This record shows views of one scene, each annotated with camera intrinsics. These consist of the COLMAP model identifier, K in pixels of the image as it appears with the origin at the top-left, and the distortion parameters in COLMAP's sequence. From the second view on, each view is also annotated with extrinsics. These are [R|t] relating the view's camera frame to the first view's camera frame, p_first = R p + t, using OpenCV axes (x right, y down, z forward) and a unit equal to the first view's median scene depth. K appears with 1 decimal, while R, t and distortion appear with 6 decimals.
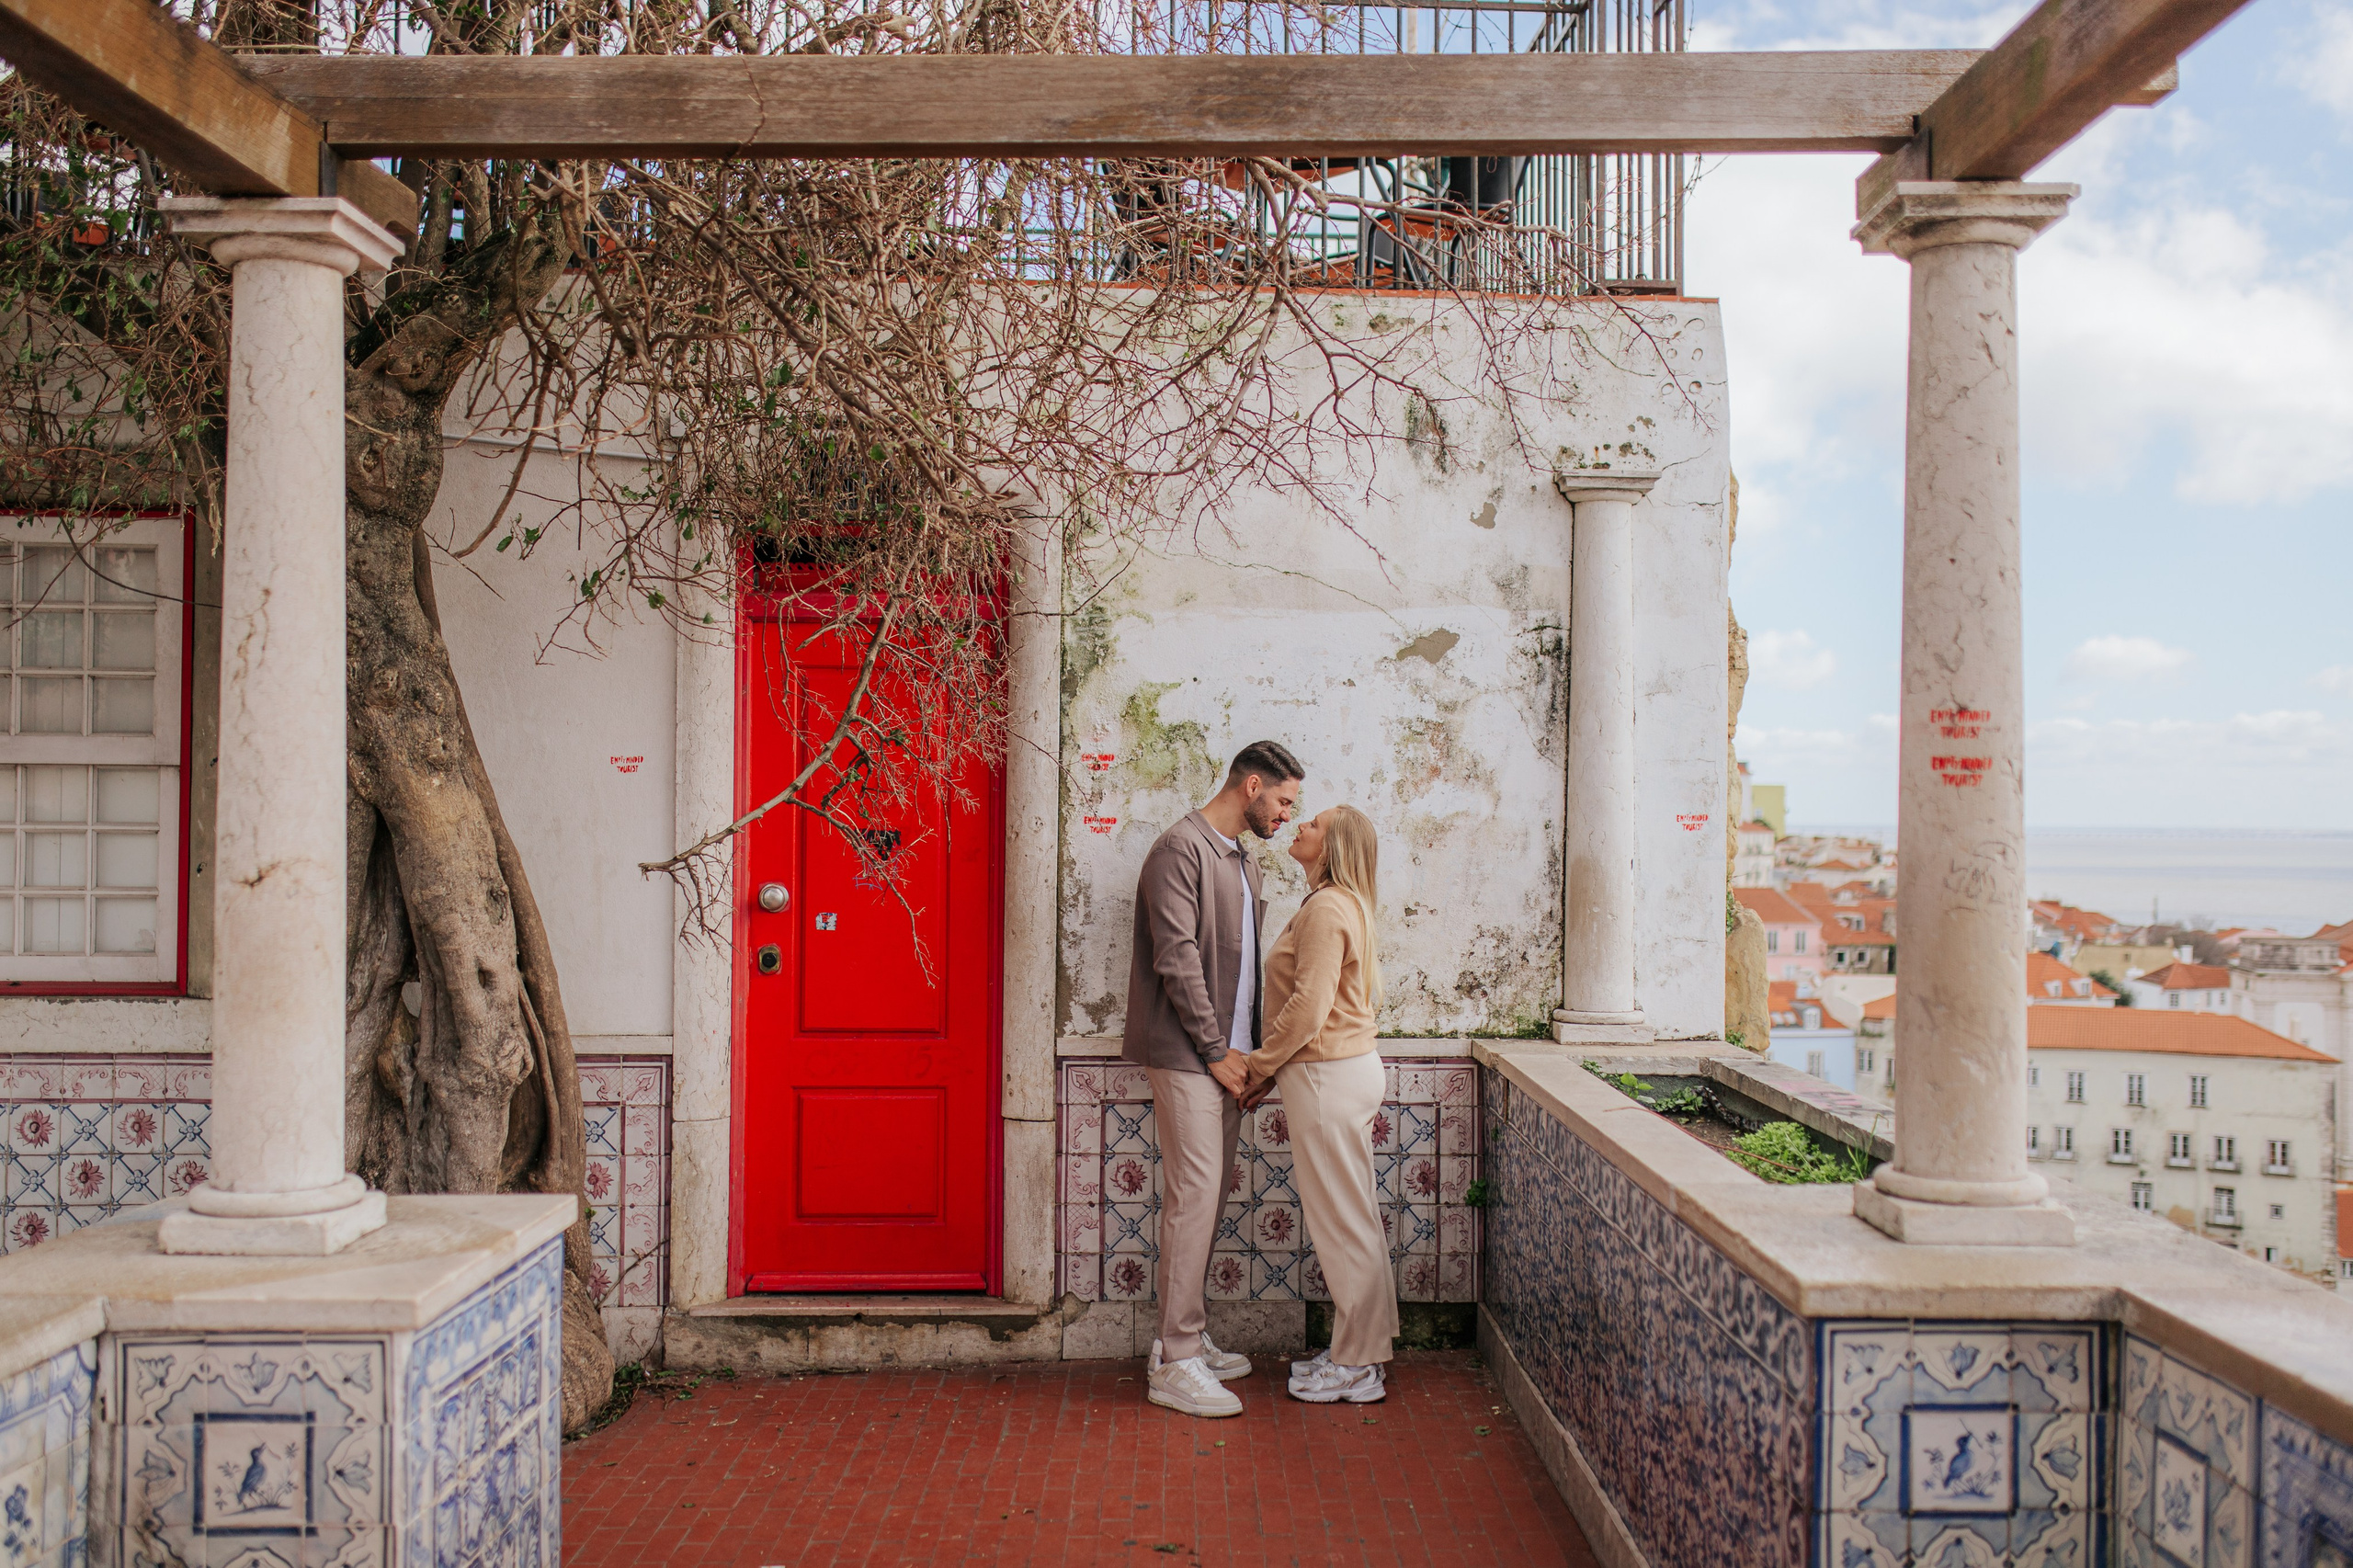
lens RADIAL K [[2251.1, 0, 1166.4], [0, 2251.1, 779.1], [0, 0, 1]] dist [-0.002150, 0.002787]
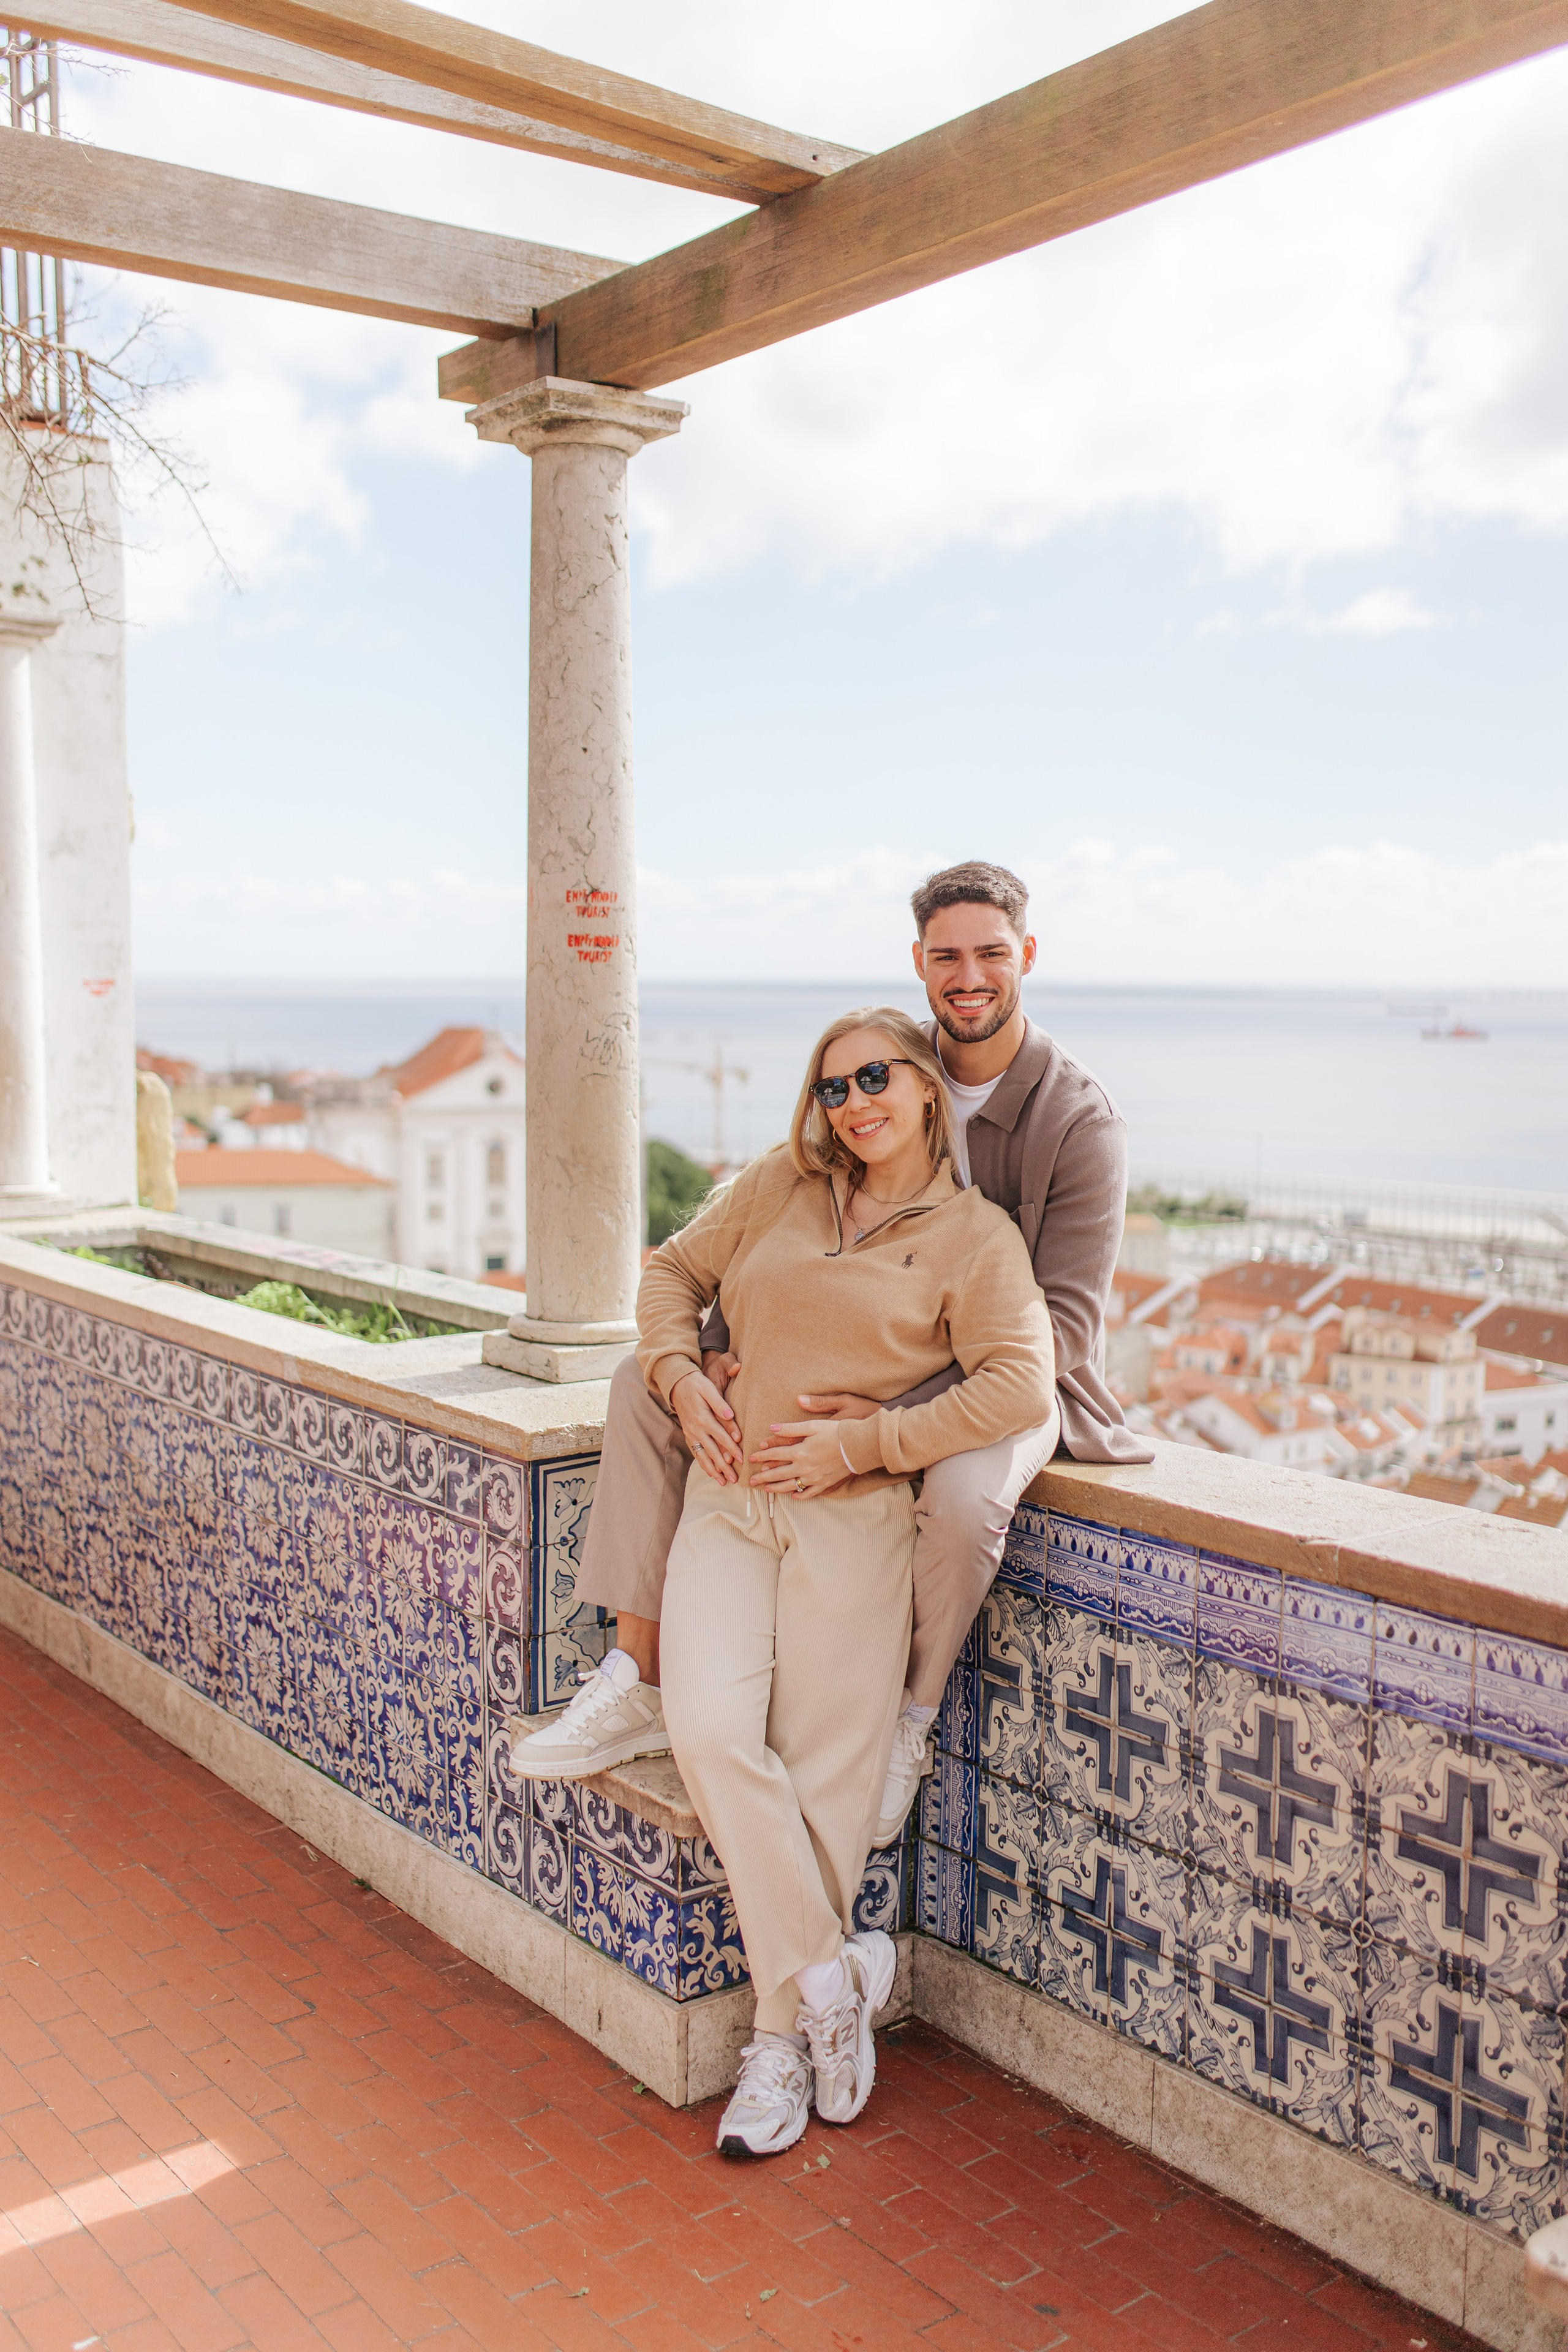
lens RADIAL K [[2231.3, 0, 786.2], [0, 2231.3, 1184.9], [0, 0, 1]] dist [-0.004813, 0.007208]
pose [[0.791180, -0.061602, 0.608473, -0.128221], [-0.008014, 0.993785, 0.111031, -0.005716], [-0.611530, -0.092722, 0.785769, 0.050450]]
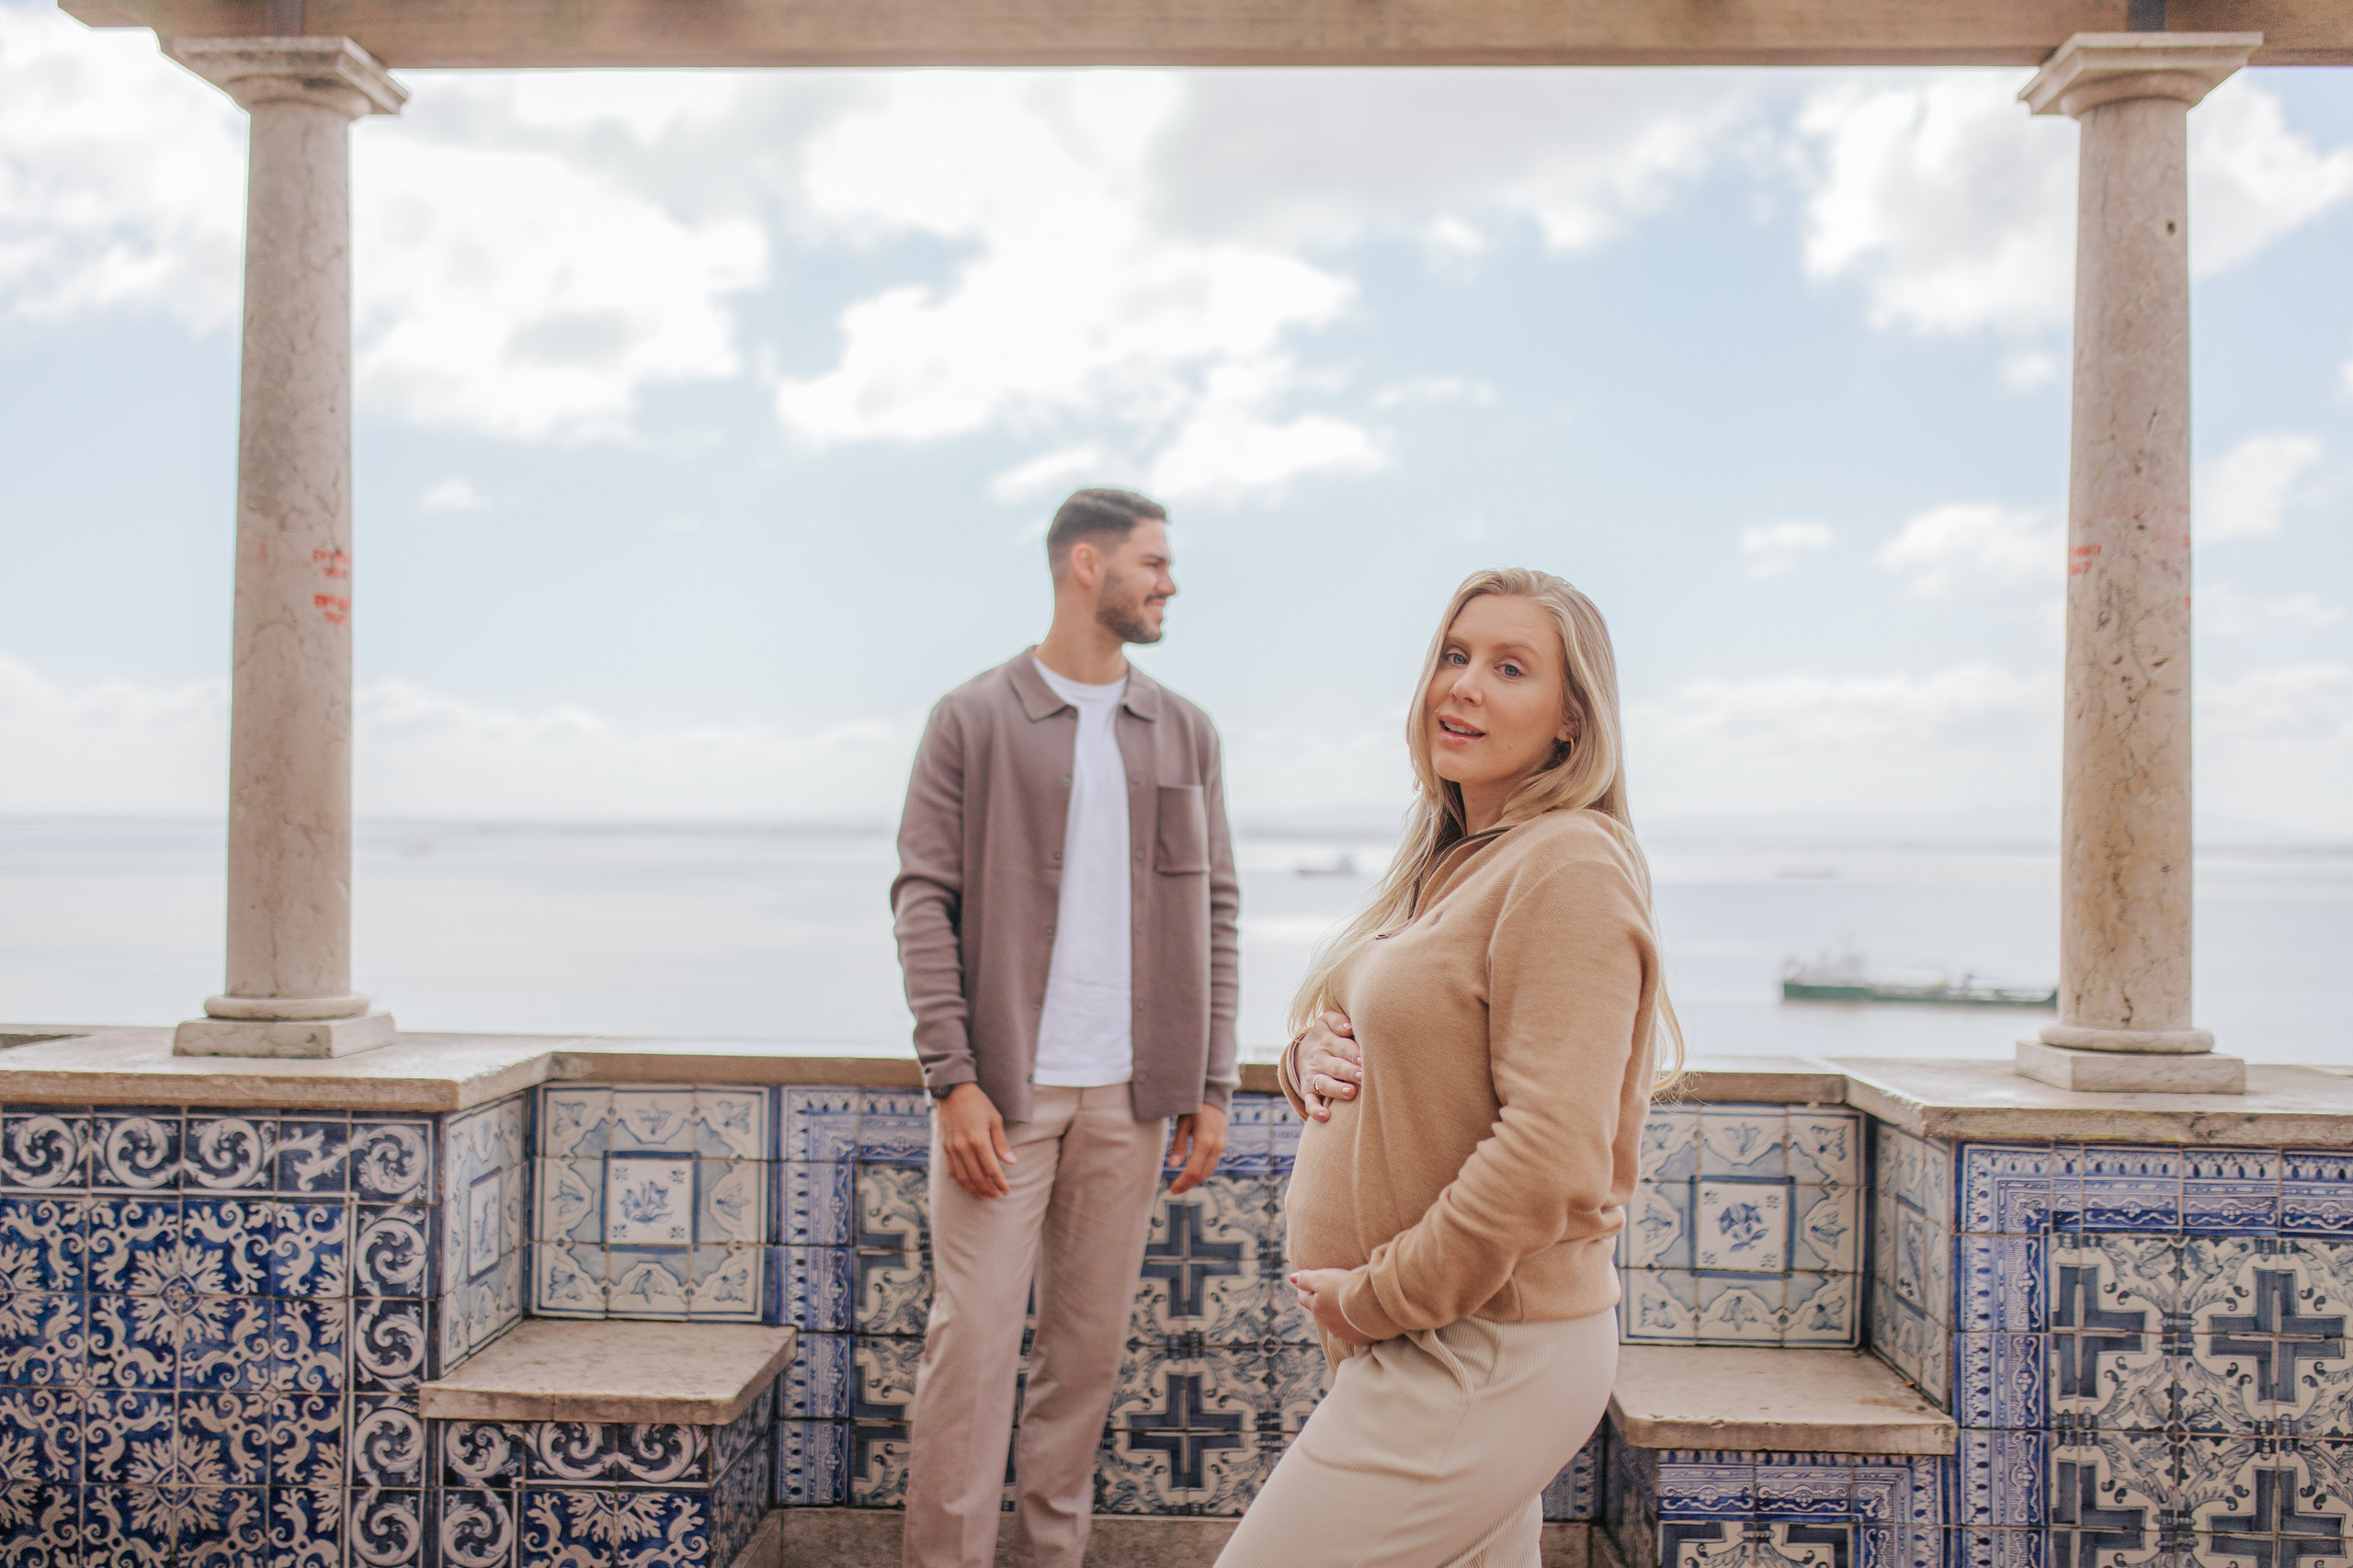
lens RADIAL K [[2262.7, 0, 1172.4], [0, 2262.7, 780.0], [0, 0, 1]] dist [-0.001693, 0.000970]
pose [[0.033727, 0.010923, 0.999371, -0.383483], [-0.028553, 0.999543, -0.009961, 0.041568], [-0.999023, -0.028199, 0.034023, 0.313767]]
